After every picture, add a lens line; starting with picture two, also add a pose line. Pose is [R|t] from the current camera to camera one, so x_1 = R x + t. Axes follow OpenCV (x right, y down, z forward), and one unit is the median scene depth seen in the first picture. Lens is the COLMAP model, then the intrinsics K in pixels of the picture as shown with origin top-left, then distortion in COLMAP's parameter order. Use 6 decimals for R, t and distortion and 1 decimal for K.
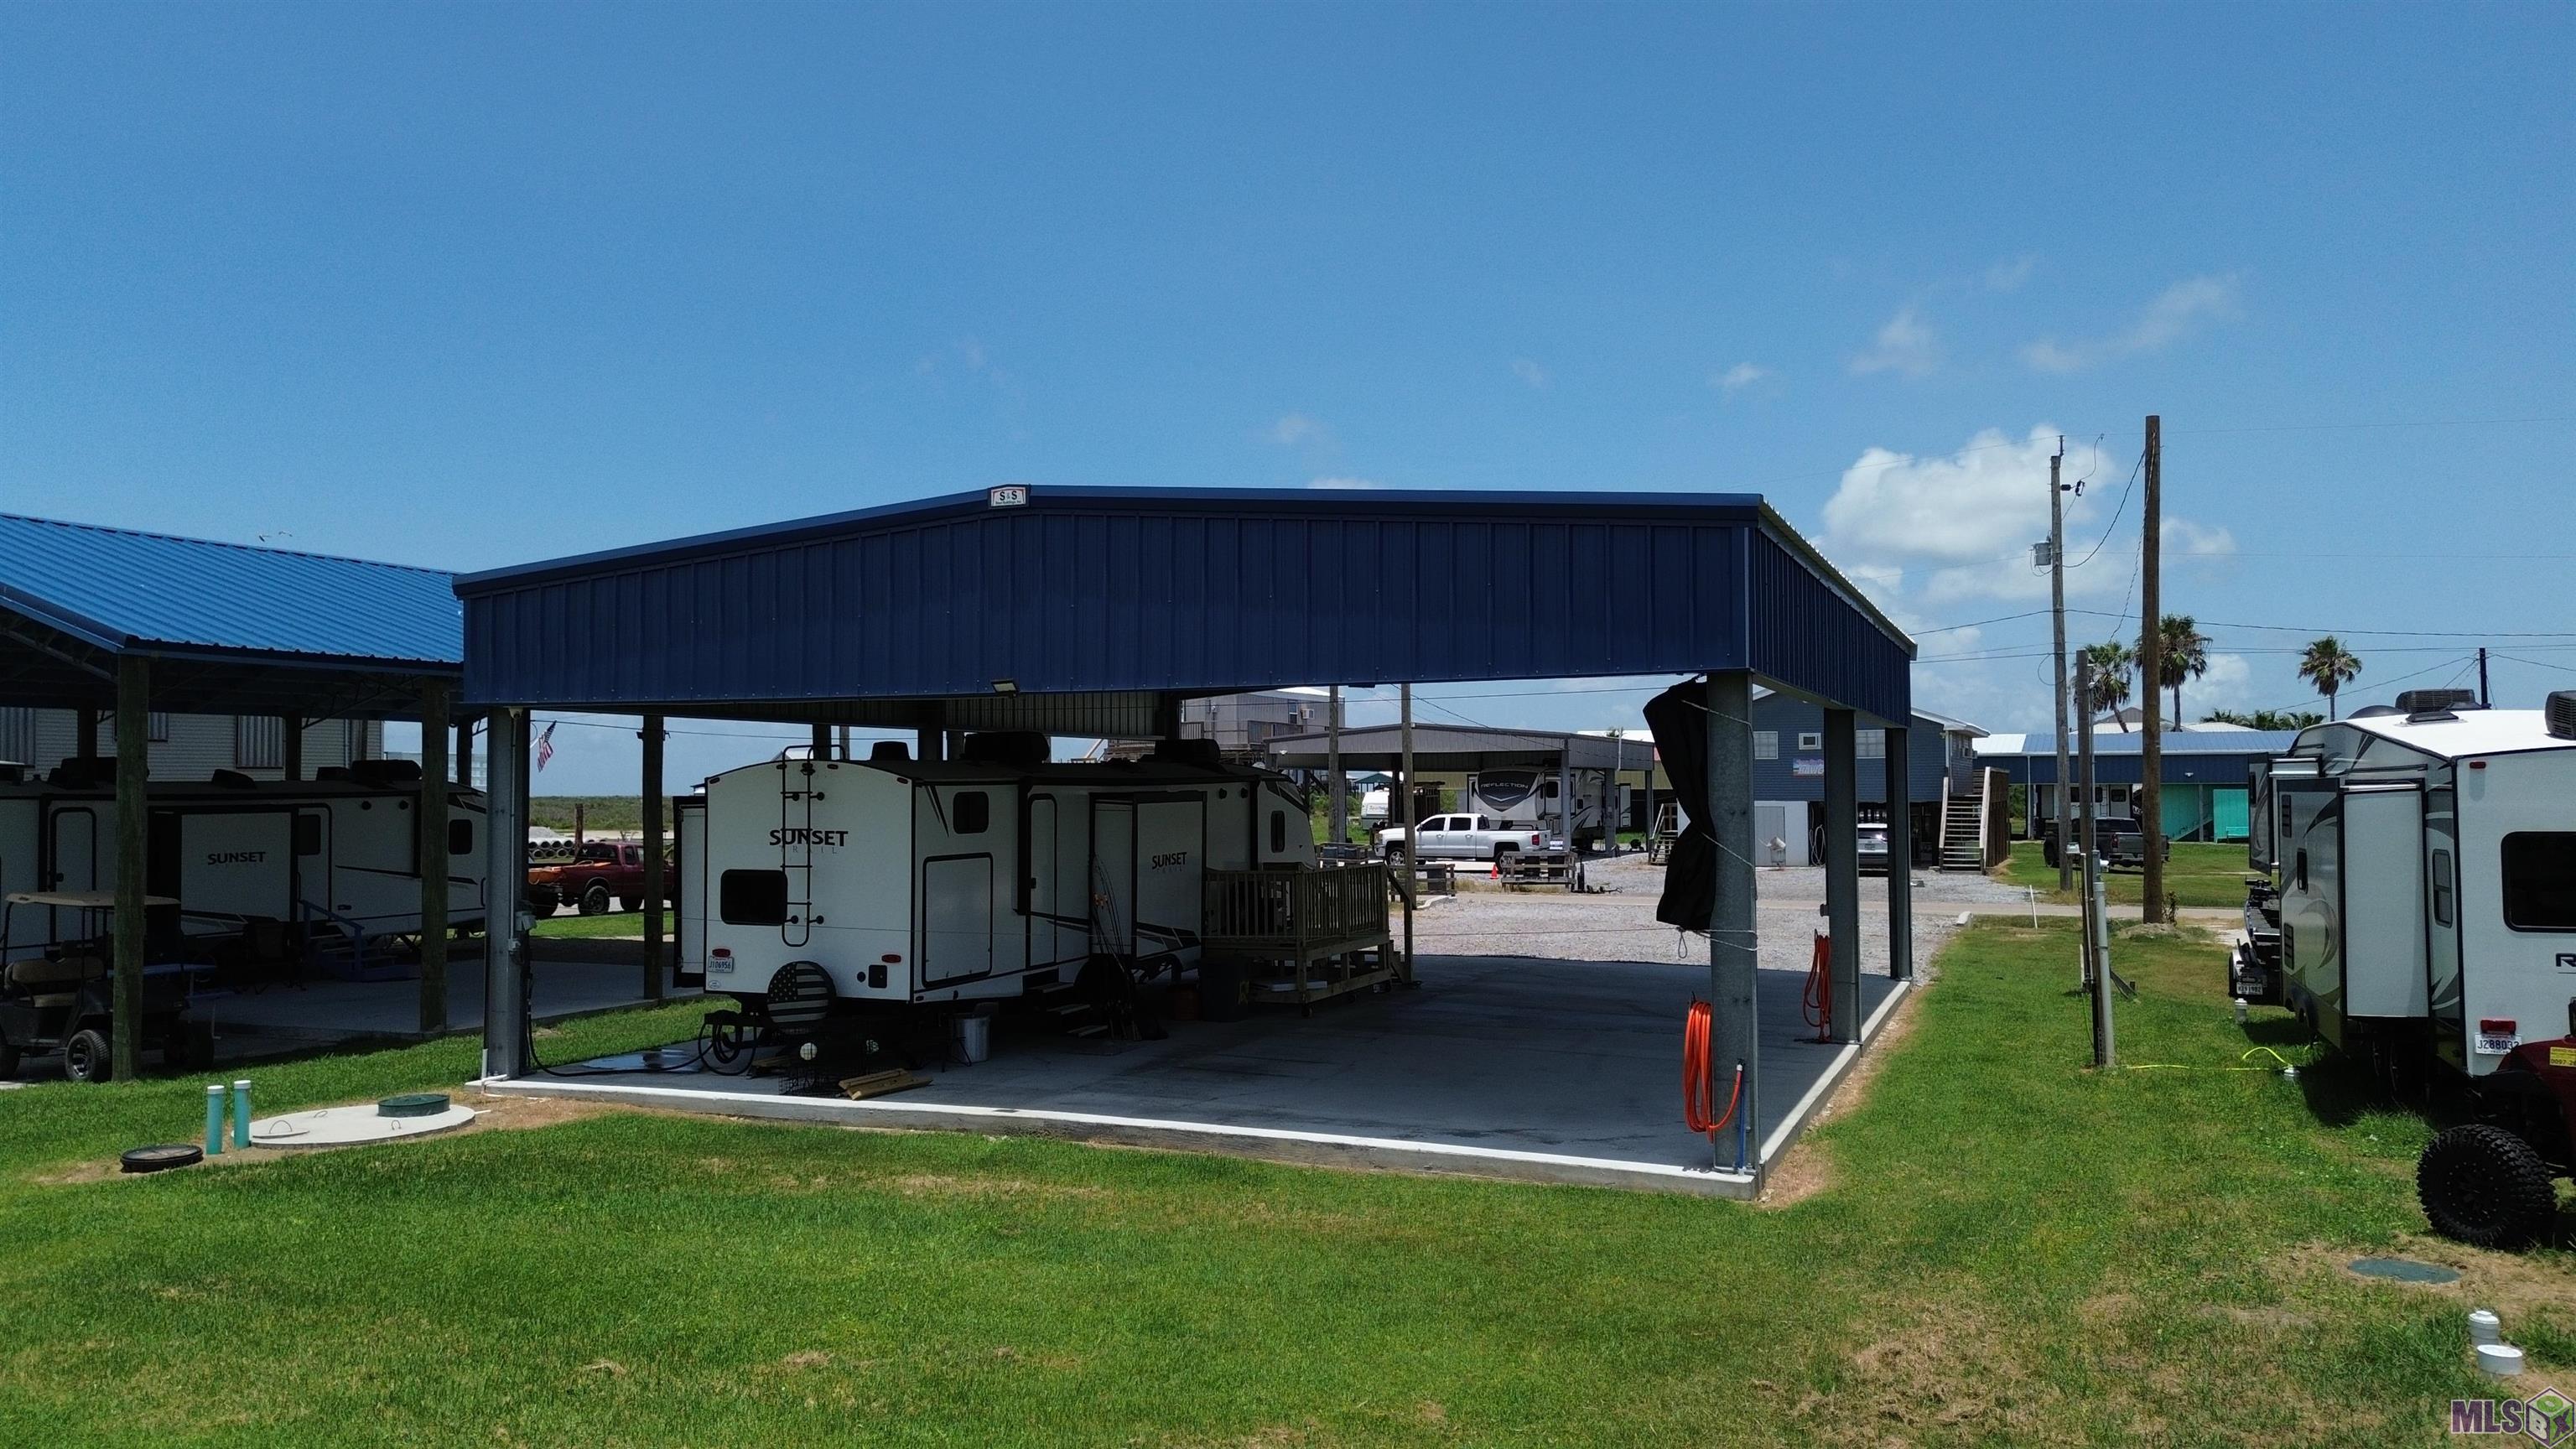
lens RADIAL K [[1823.5, 0, 1288.0], [0, 1823.5, 724.5], [0, 0, 1]] dist [0.093645, -0.110604]
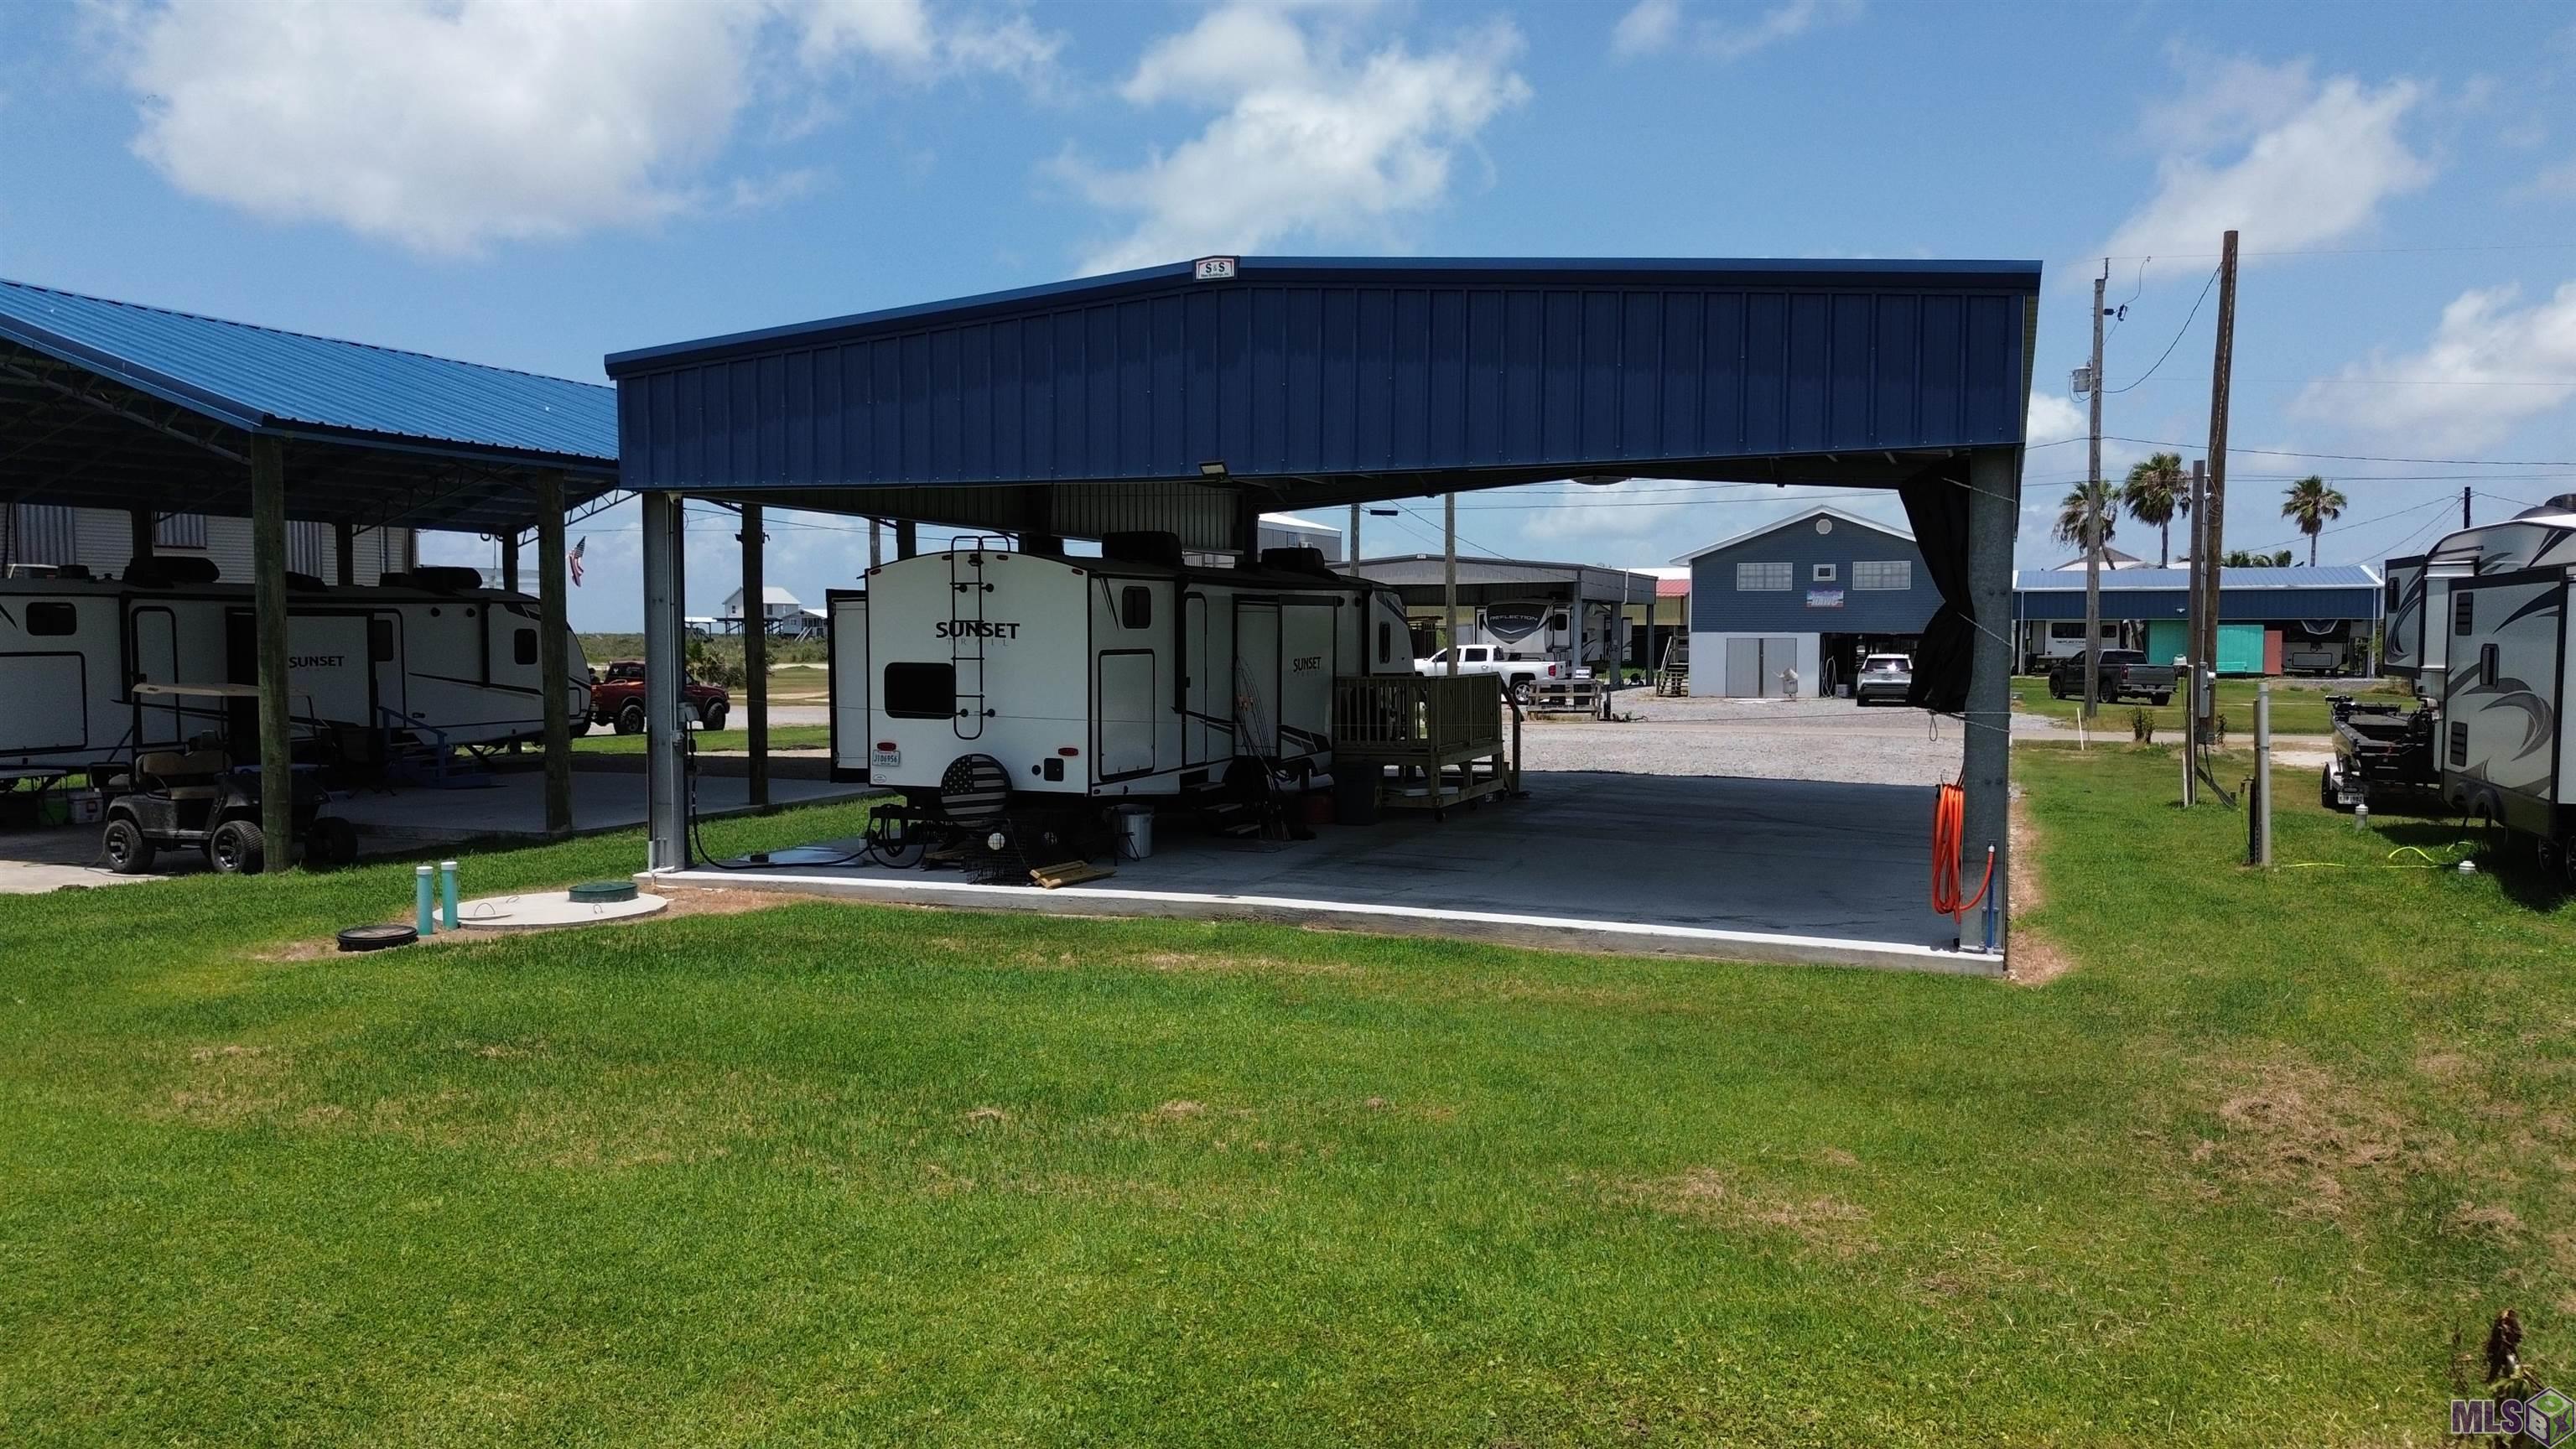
lens RADIAL K [[1823.5, 0, 1288.0], [0, 1823.5, 724.5], [0, 0, 1]] dist [0.093645, -0.110604]
pose [[0.999644, 0.004030, 0.026369, -0.115881], [-0.006270, 0.996323, 0.085445, 0.026235], [-0.025927, -0.085580, 0.995994, 0.015281]]
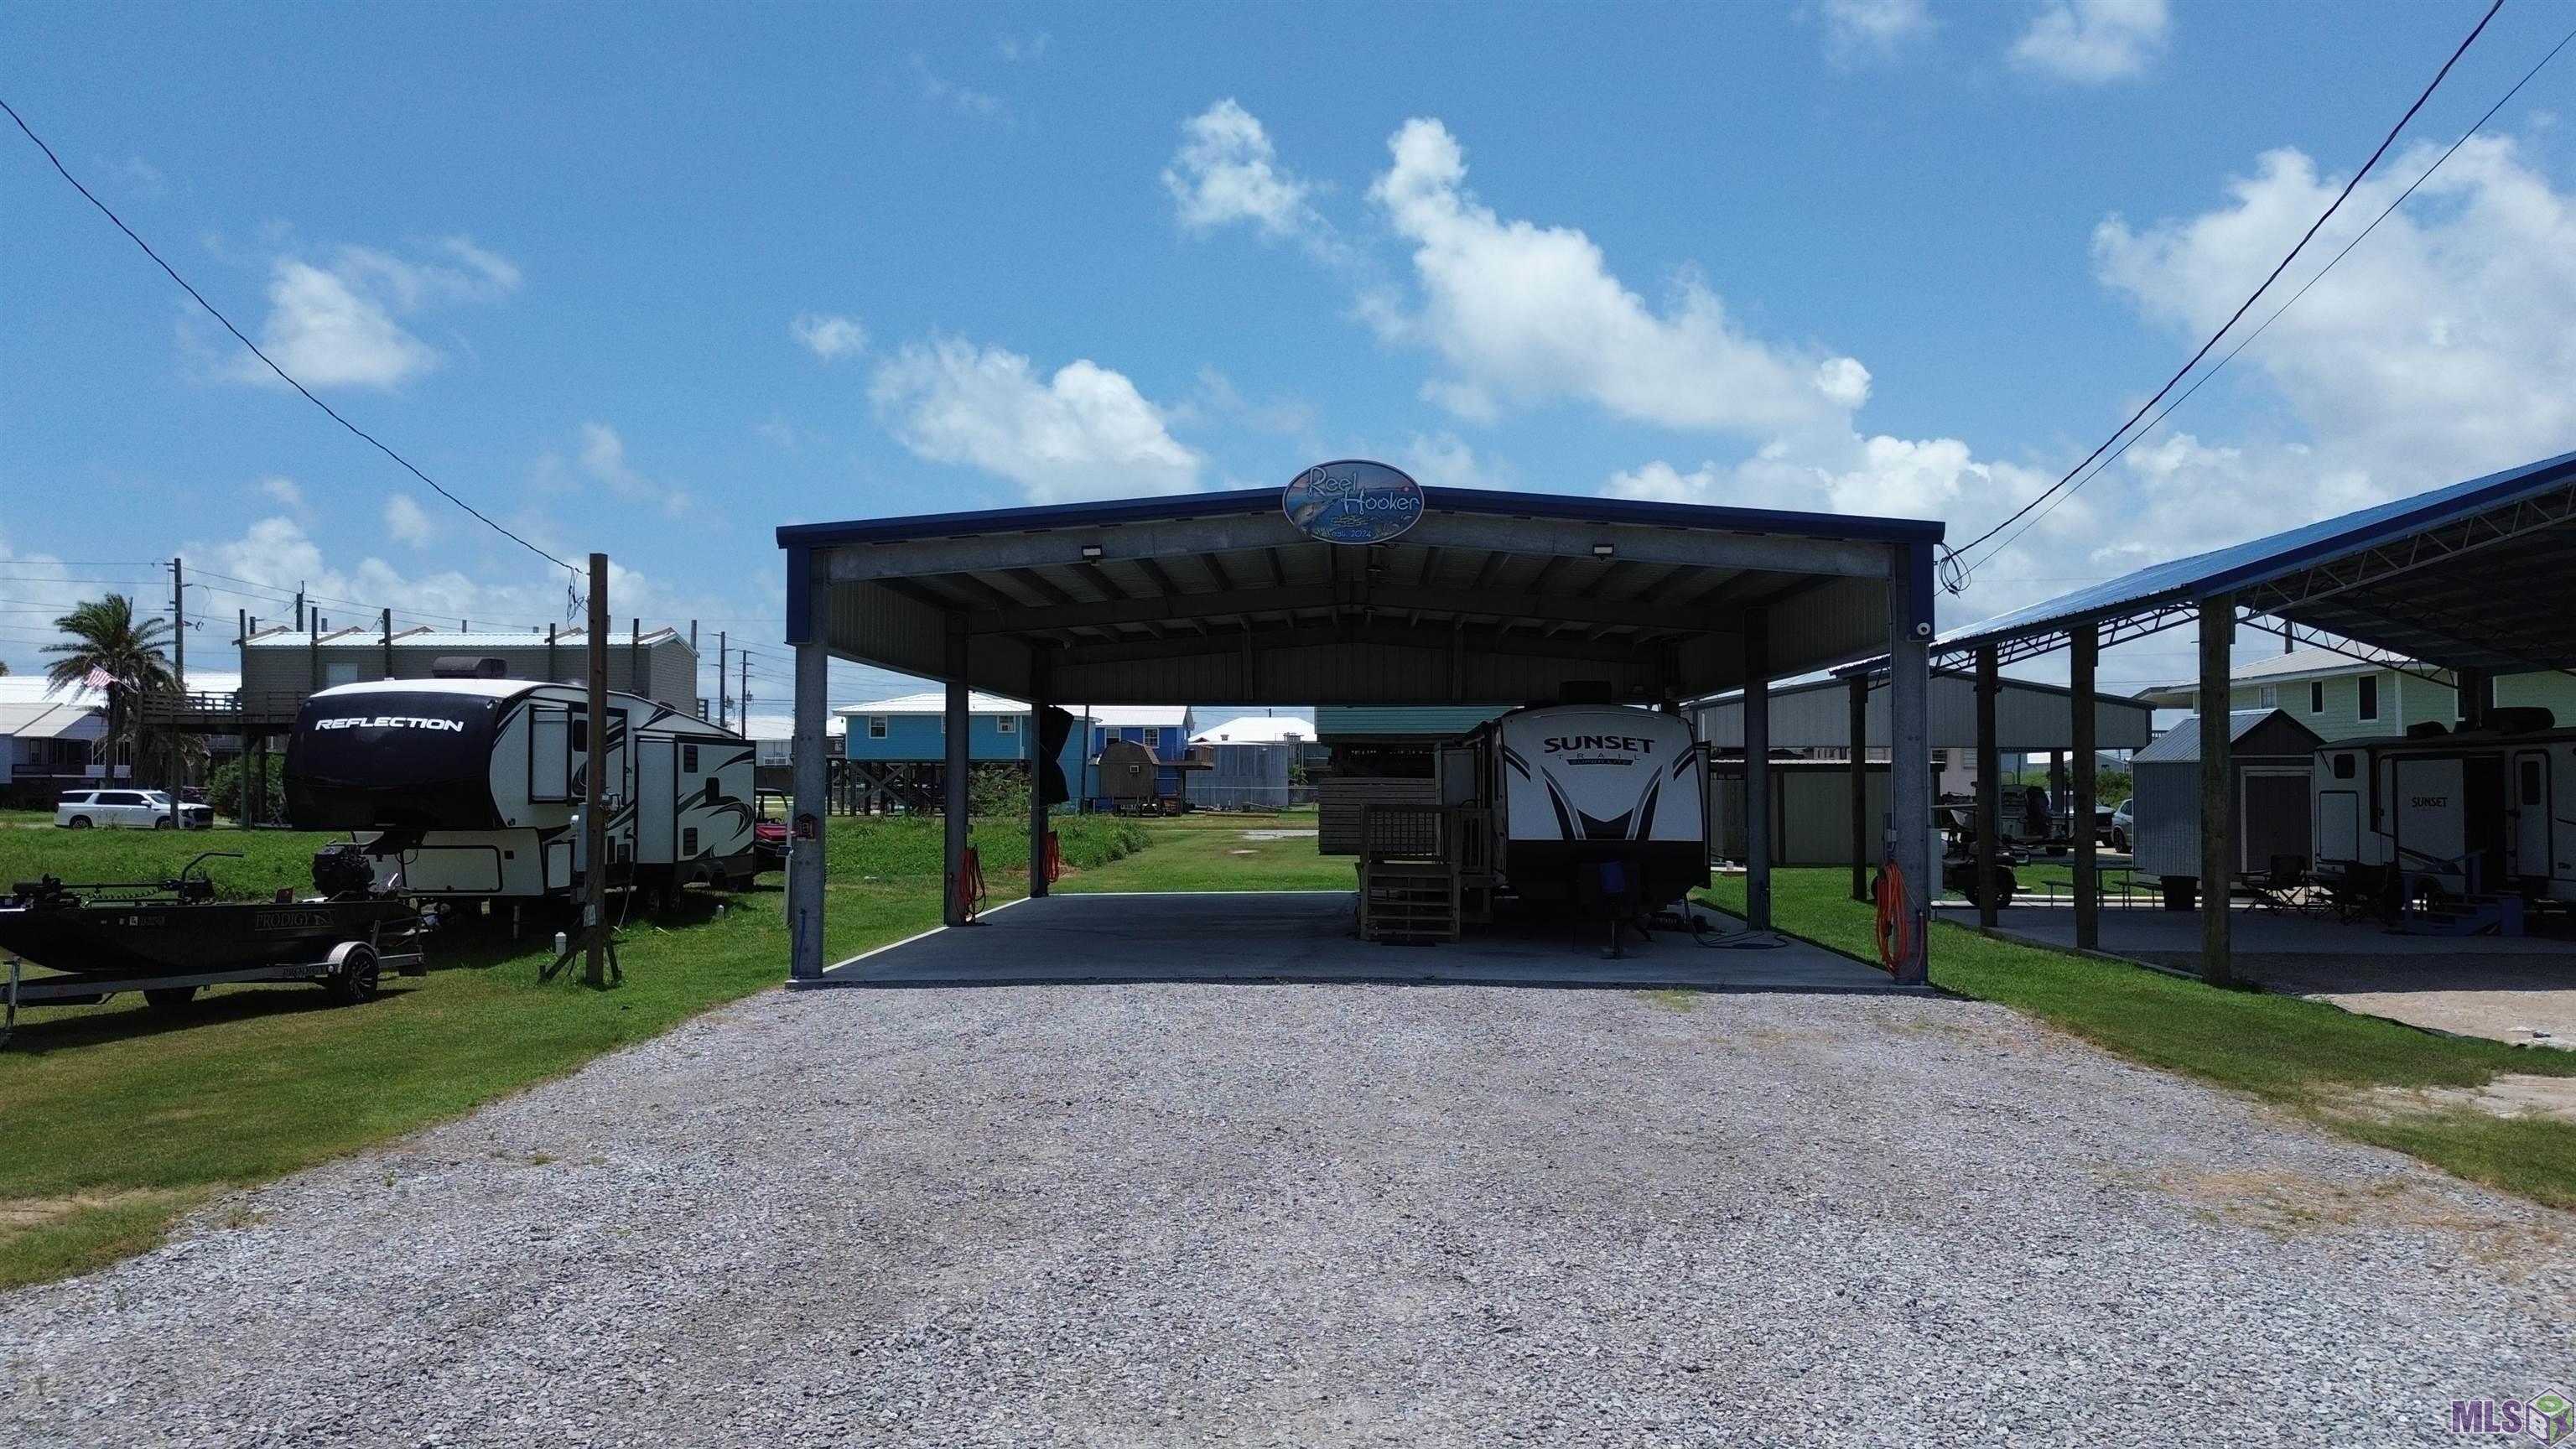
lens RADIAL K [[1784.3, 0, 1285.9], [0, 1784.3, 691.8], [0, 0, 1]] dist [0.004358, -0.001562]
pose [[-0.933092, -0.015820, -0.359289, 0.605851], [0.015168, 0.996412, -0.083266, 0.122155], [0.359317, -0.083144, -0.929504, 2.499378]]
